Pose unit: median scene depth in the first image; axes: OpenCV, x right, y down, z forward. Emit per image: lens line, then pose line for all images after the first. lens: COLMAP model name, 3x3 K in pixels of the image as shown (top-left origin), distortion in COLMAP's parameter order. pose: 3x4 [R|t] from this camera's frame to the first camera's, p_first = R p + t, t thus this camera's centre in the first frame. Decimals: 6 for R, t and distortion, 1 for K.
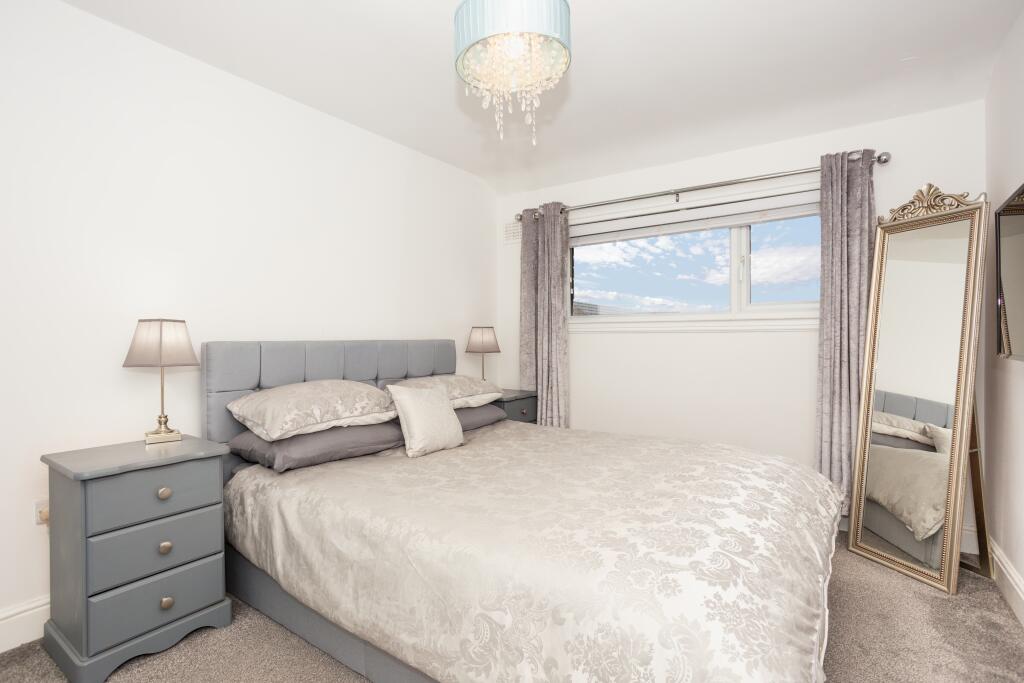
lens RADIAL K [[502.7, 0, 512.0], [0, 502.7, 341.5], [0, 0, 1]] dist [-0.053024, 0.040972]
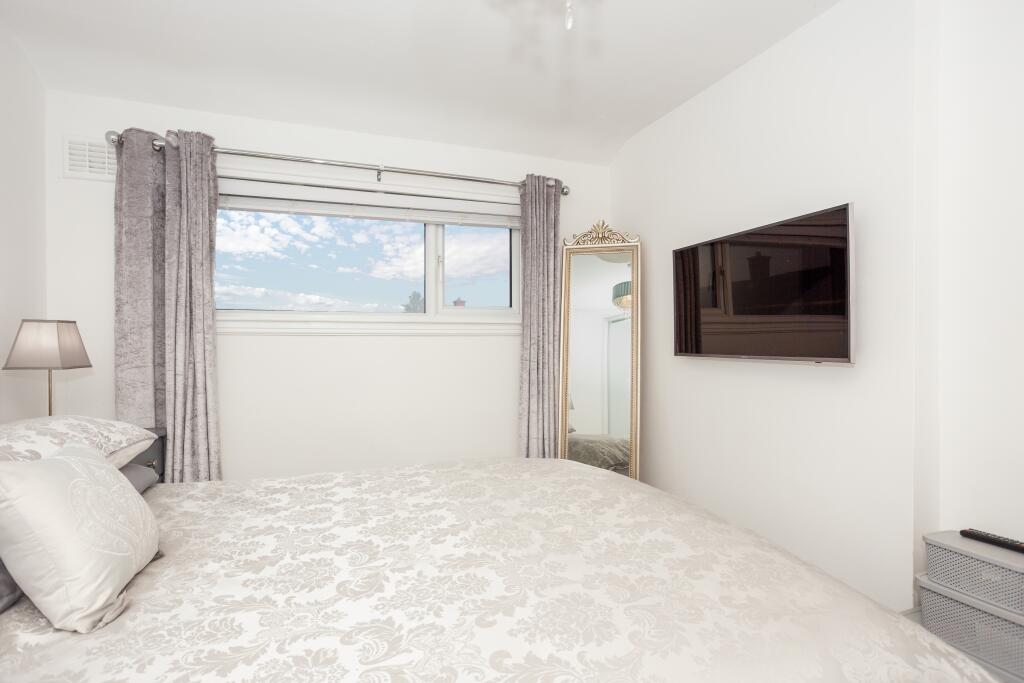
lens RADIAL K [[502.7, 0, 512.0], [0, 502.7, 341.5], [0, 0, 1]] dist [-0.053024, 0.040972]
pose [[0.559389, -0.000938, 0.828905, -0.238971], [0.003817, 0.999992, -0.001444, -0.005486], [-0.828896, 0.003971, 0.559388, 0.329129]]
